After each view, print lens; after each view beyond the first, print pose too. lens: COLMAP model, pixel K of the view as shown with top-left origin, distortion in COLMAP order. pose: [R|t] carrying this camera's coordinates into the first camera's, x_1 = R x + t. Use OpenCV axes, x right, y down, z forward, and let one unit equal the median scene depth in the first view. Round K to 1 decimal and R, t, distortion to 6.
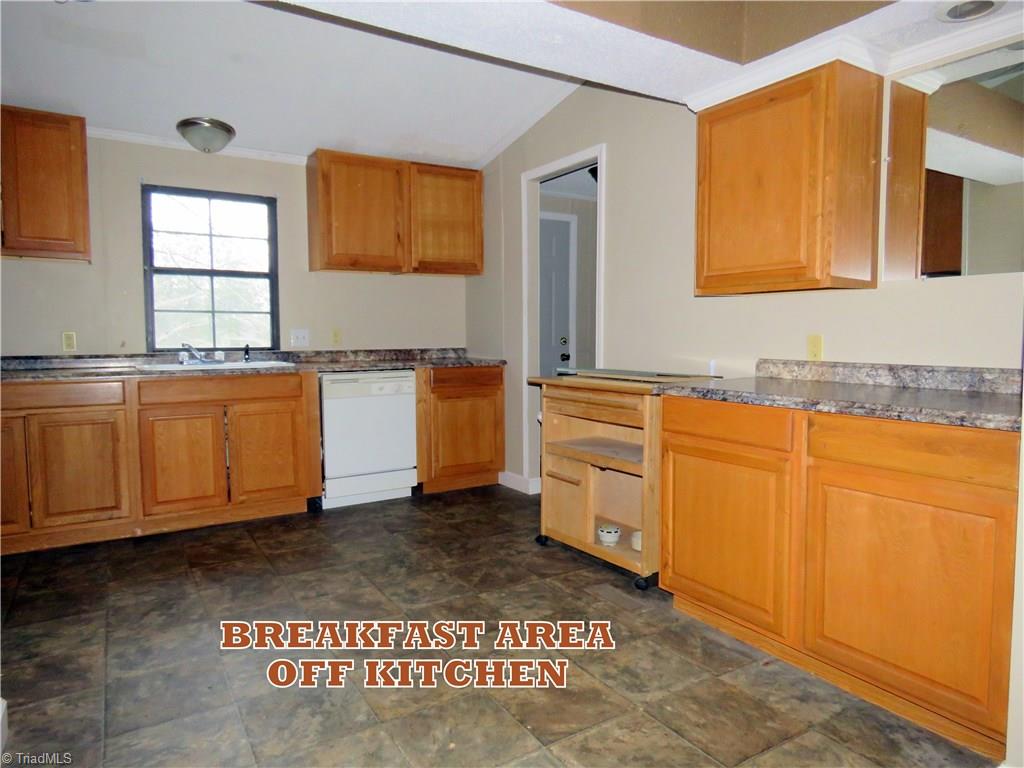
lens RADIAL K [[646.9, 0, 512.0], [0, 646.9, 384.0], [0, 0, 1]] dist [-0.007205, -0.003146]
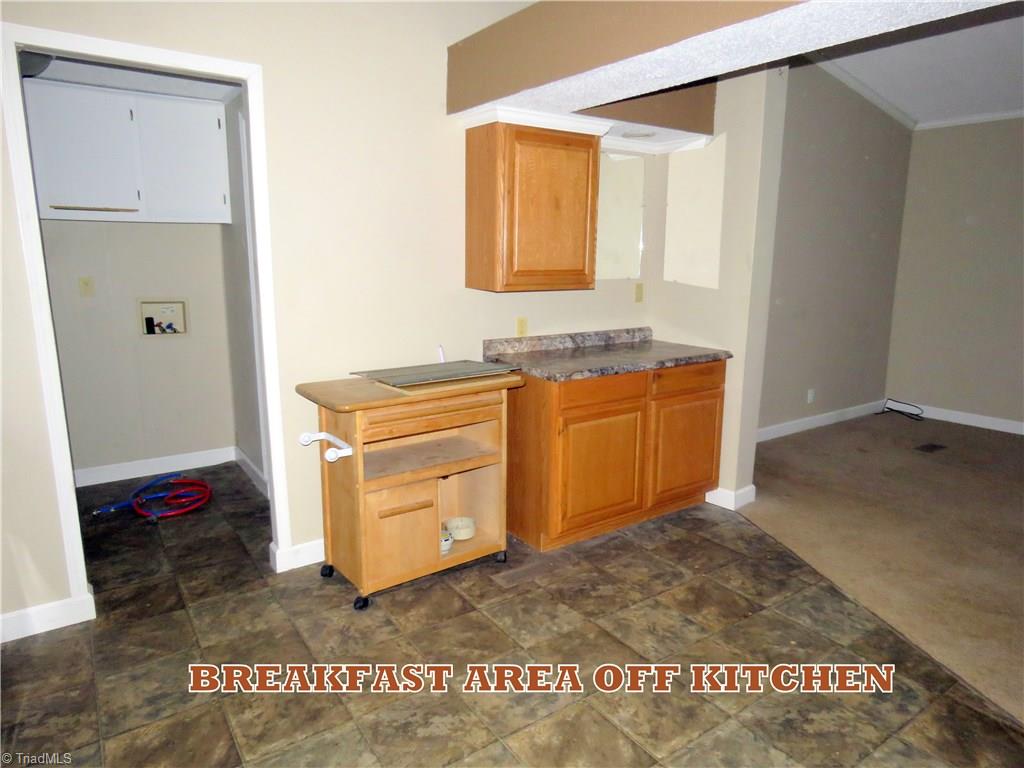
lens RADIAL K [[668.6, 0, 512.0], [0, 668.6, 384.0], [0, 0, 1]] dist [-0.003813, 0.000038]
pose [[-0.058770, -0.189787, 0.980065, -0.958555], [0.069312, 0.978617, 0.193662, -0.220759], [-0.995862, 0.079311, -0.044359, 1.133780]]
